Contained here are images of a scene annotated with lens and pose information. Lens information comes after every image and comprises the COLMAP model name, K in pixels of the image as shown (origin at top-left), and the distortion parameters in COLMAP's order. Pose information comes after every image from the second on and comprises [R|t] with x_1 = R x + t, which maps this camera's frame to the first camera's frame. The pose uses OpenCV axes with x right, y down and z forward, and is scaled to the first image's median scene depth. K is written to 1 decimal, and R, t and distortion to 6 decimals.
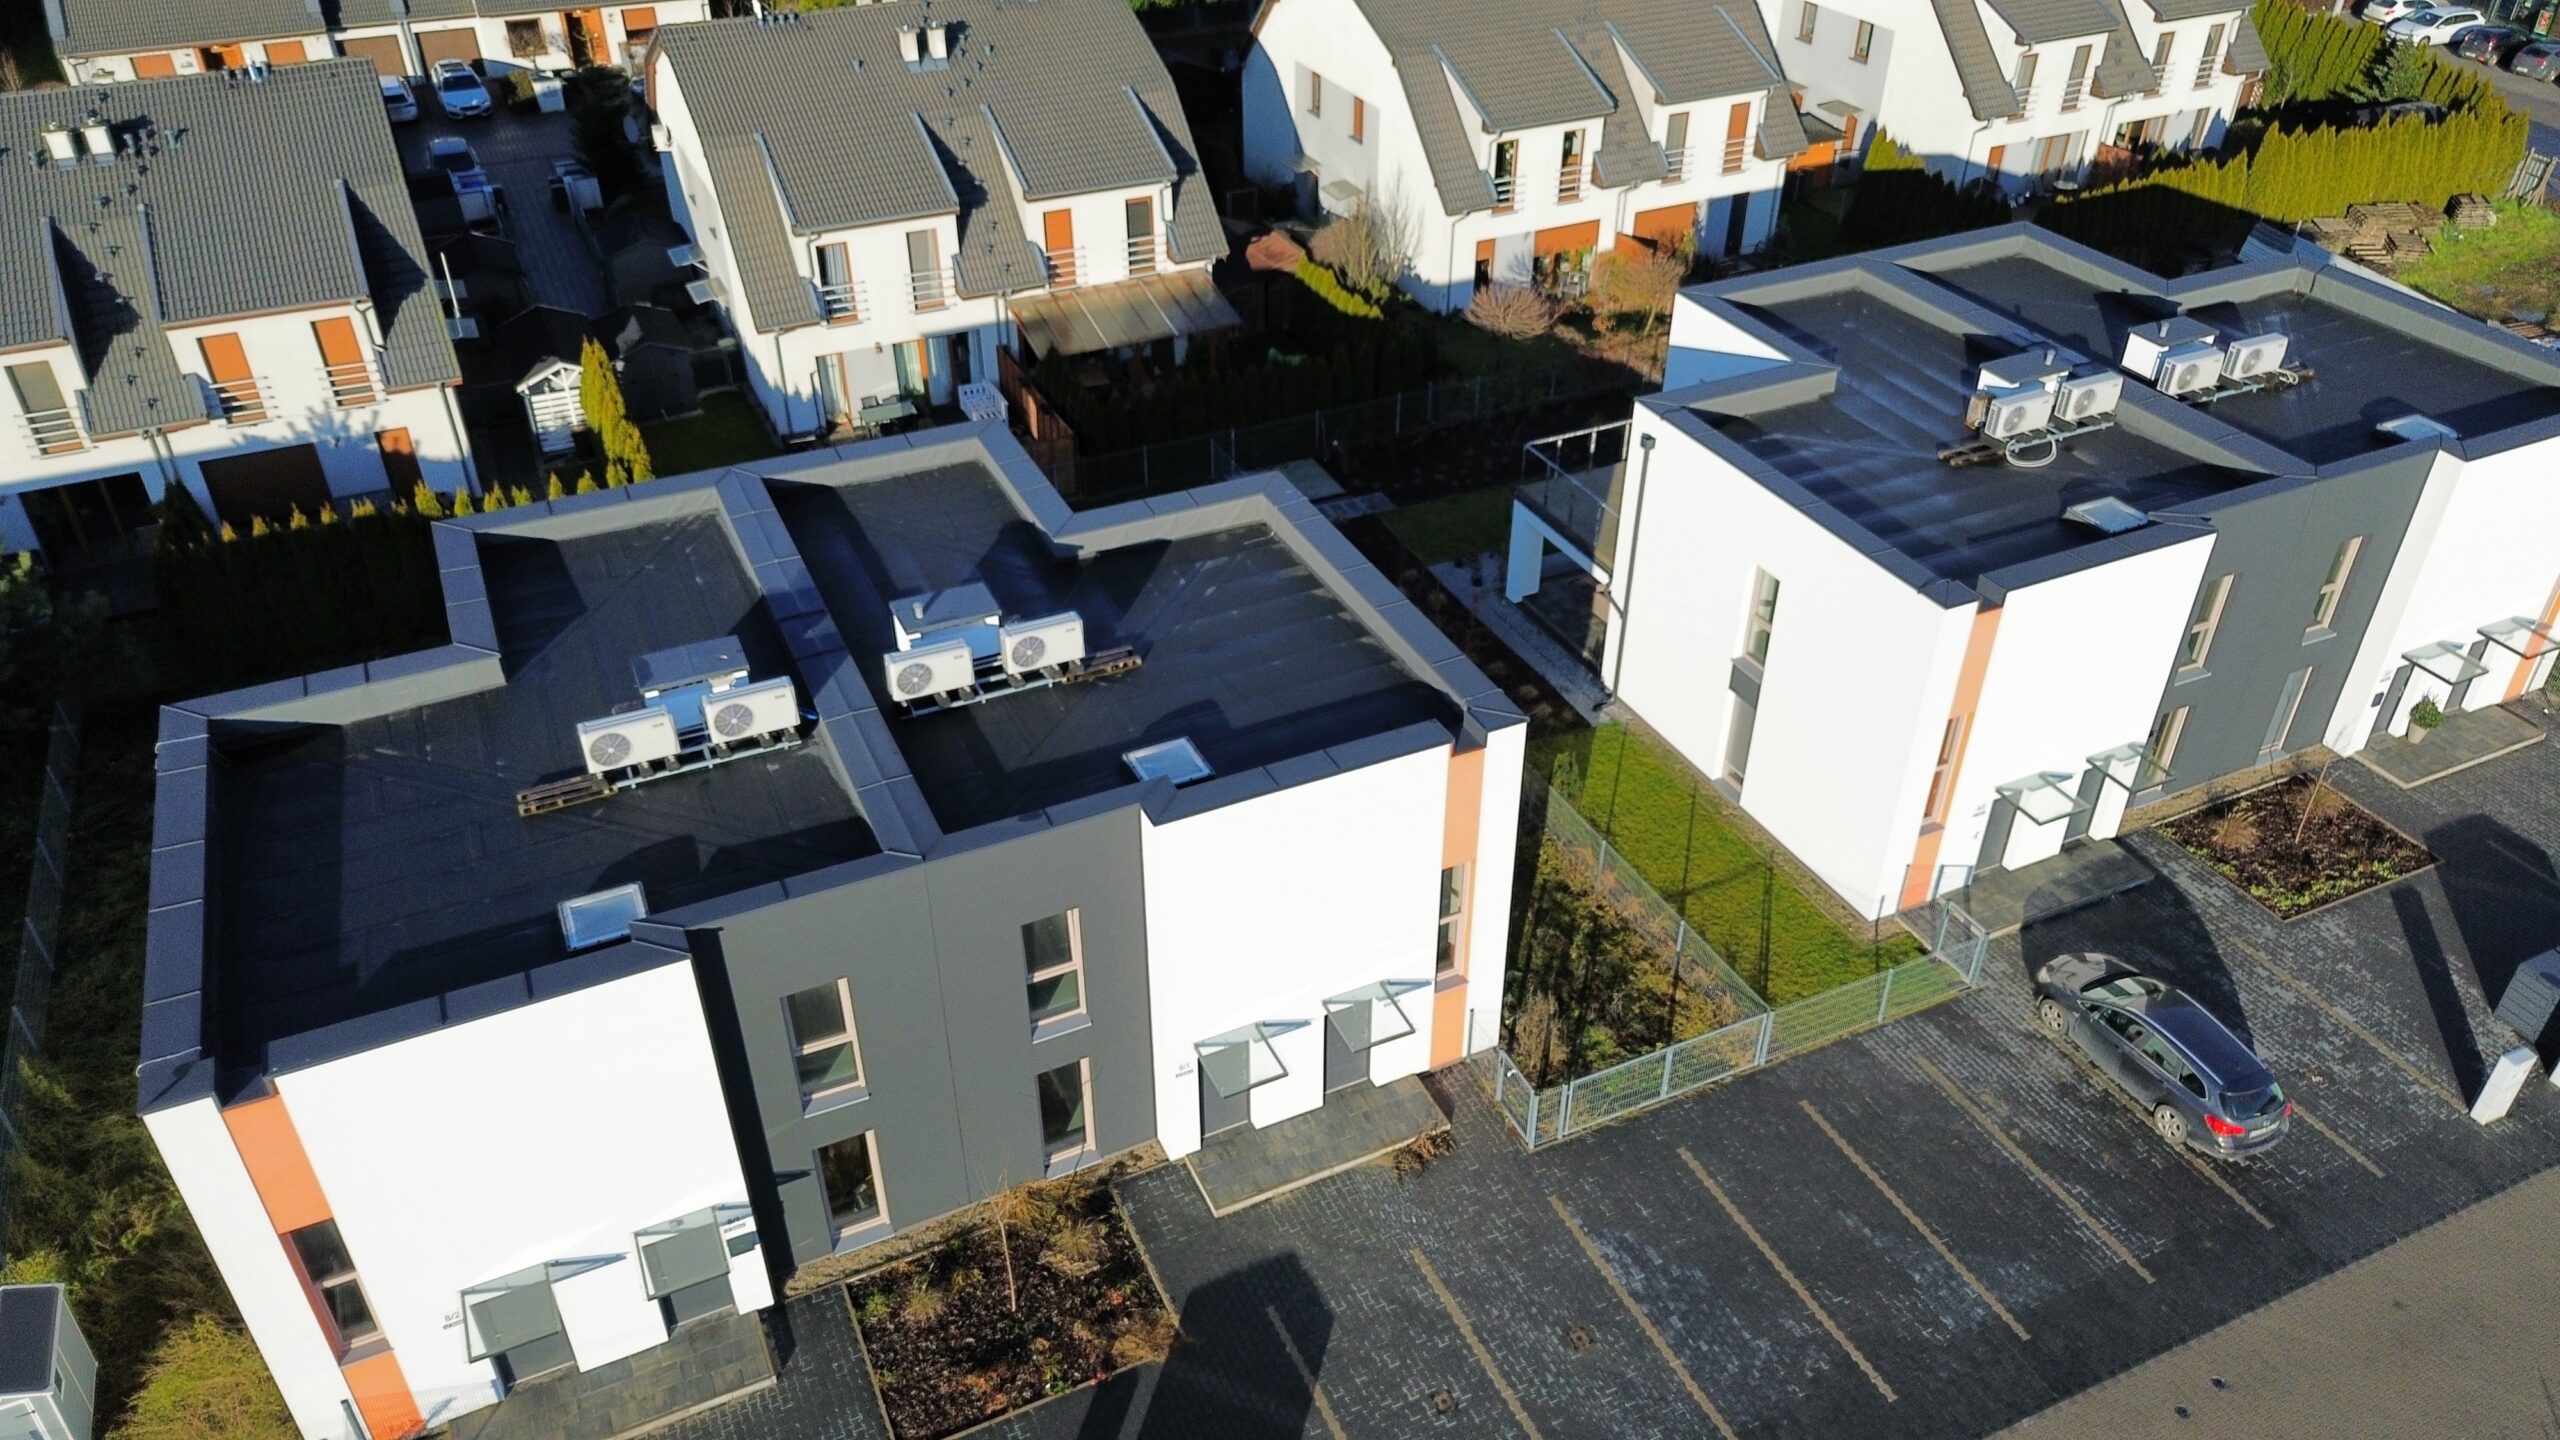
lens RADIAL K [[1813.6, 0, 1286.0], [0, 1813.6, 727.7], [0, 0, 1]] dist [0.057122, -0.040275]
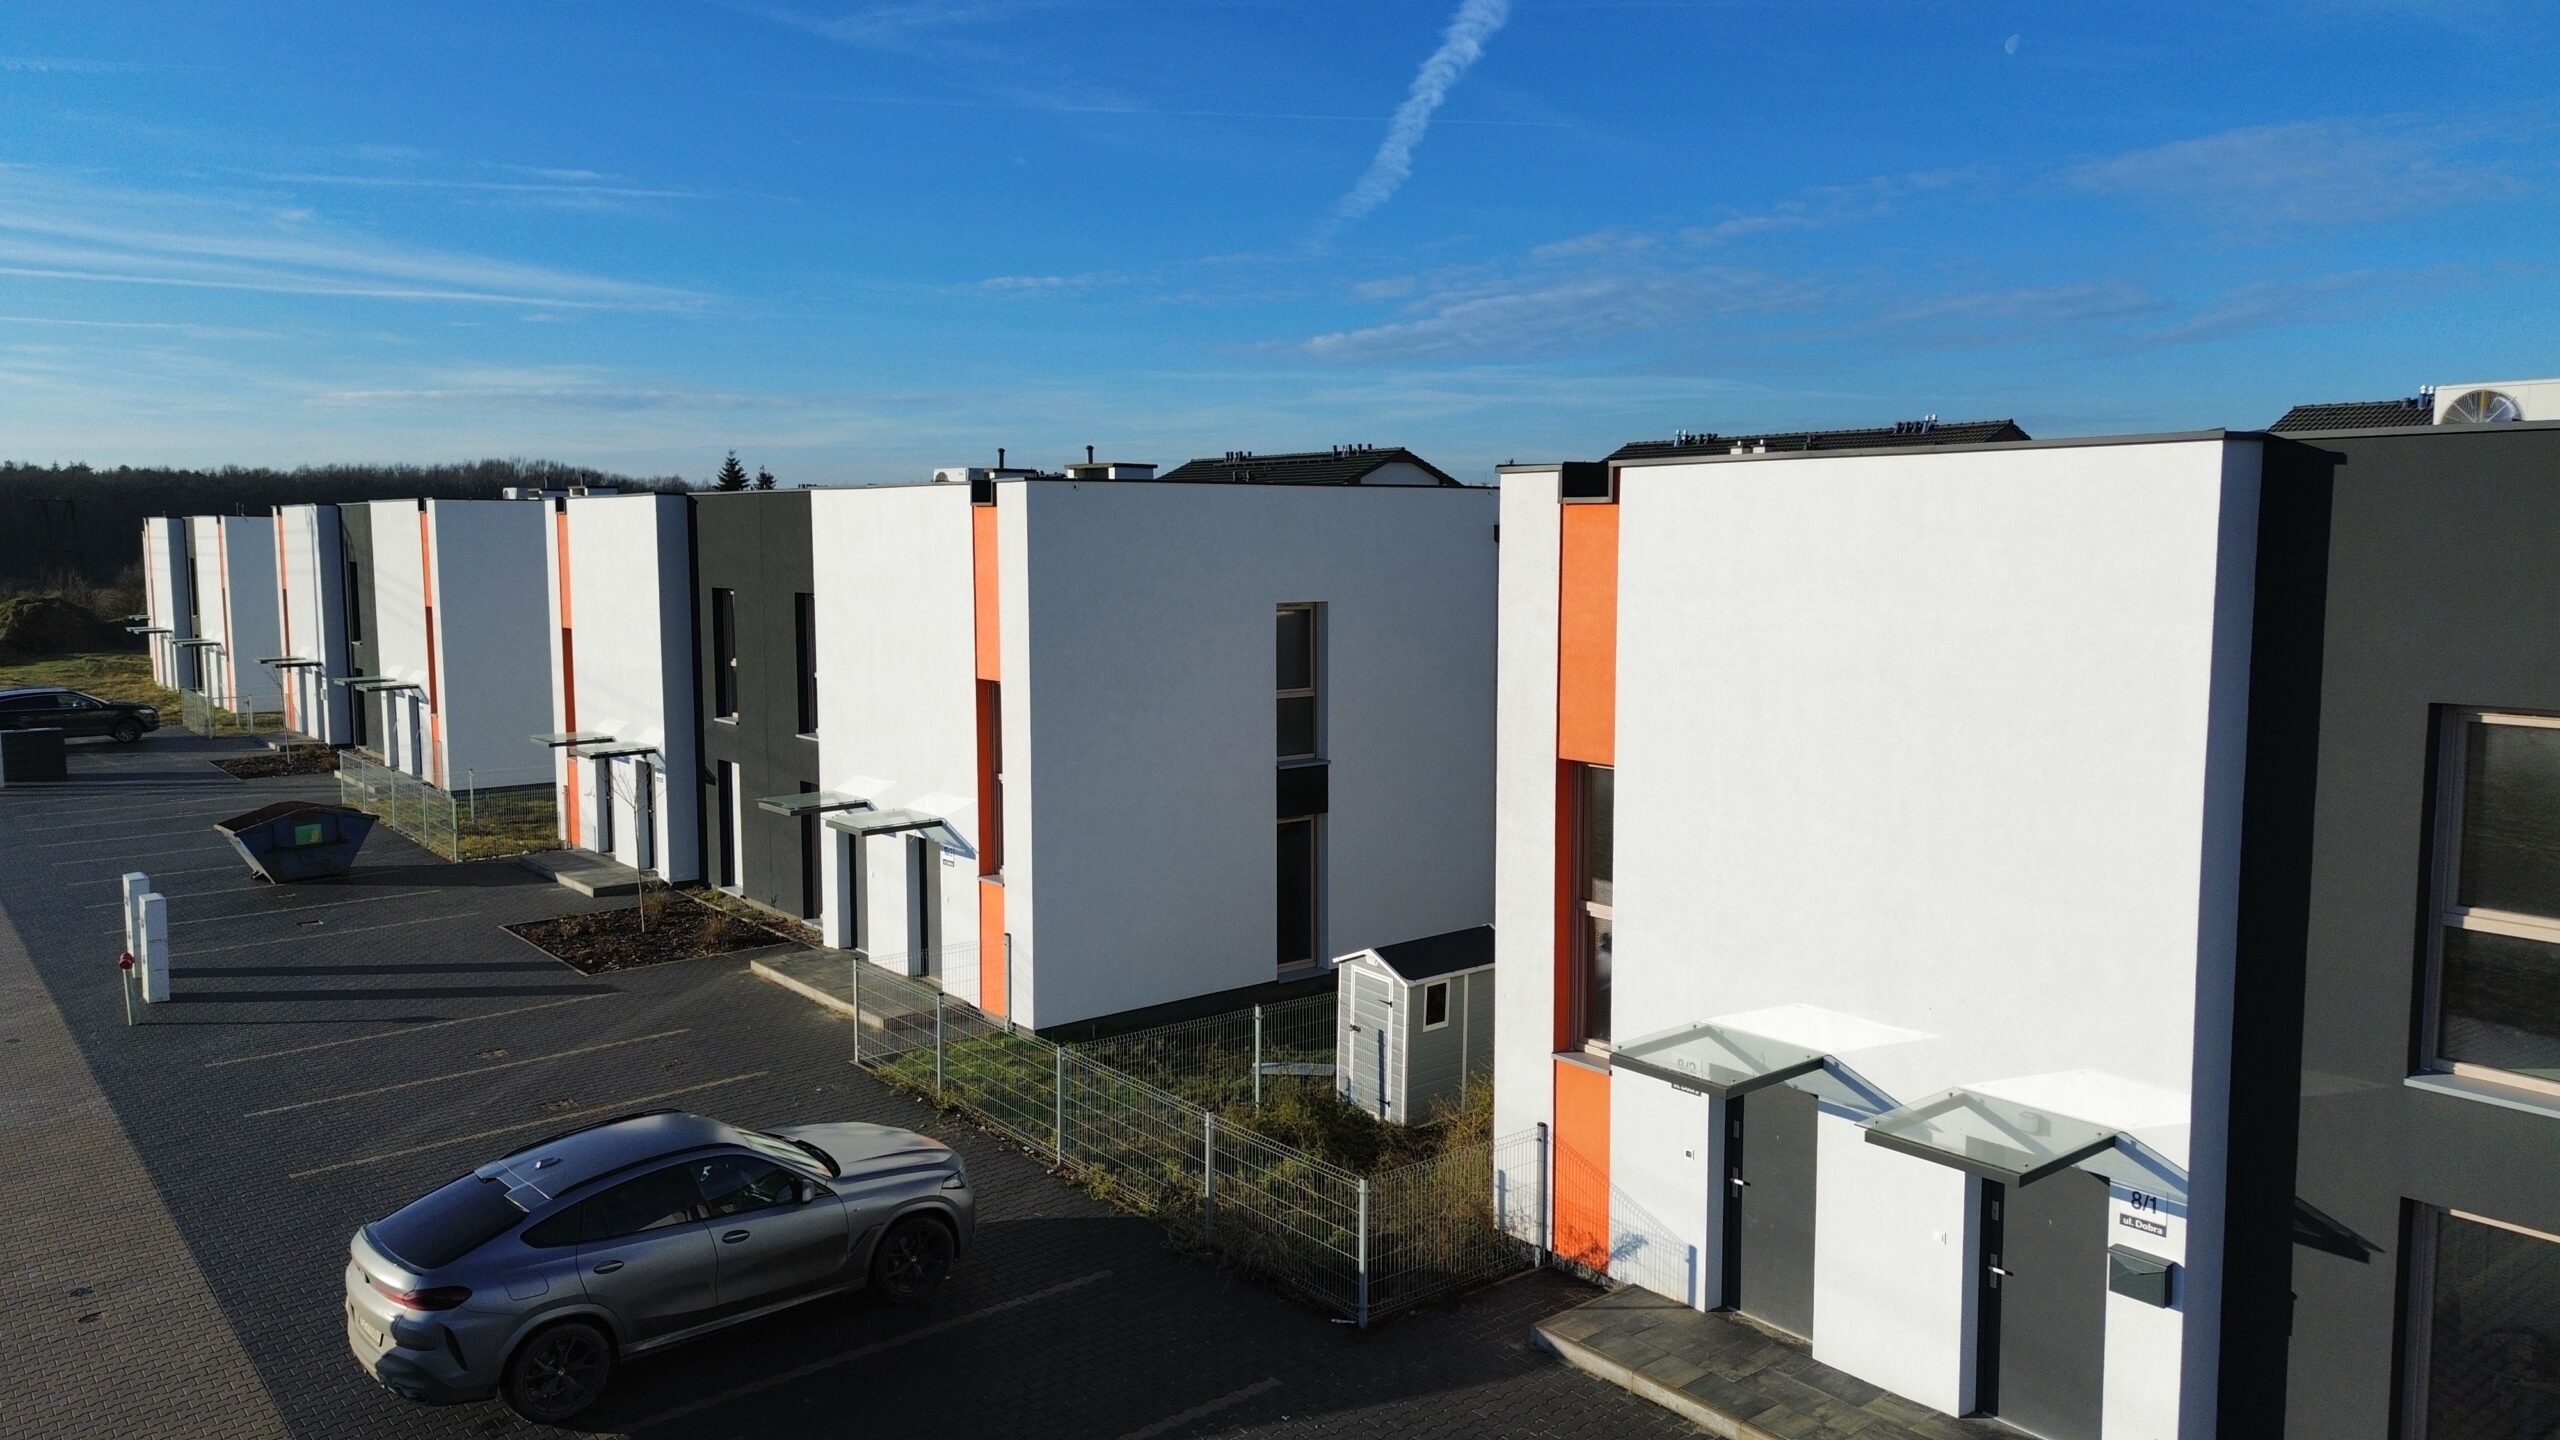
lens RADIAL K [[1813.6, 0, 1288.7], [0, 1813.6, 702.4], [0, 0, 1]] dist [0.057122, -0.040275]
pose [[0.242336, 0.089317, -0.966072, 0.070825], [-0.554597, 0.829776, -0.062403, 0.281312], [0.796050, 0.550903, 0.250619, 0.579226]]
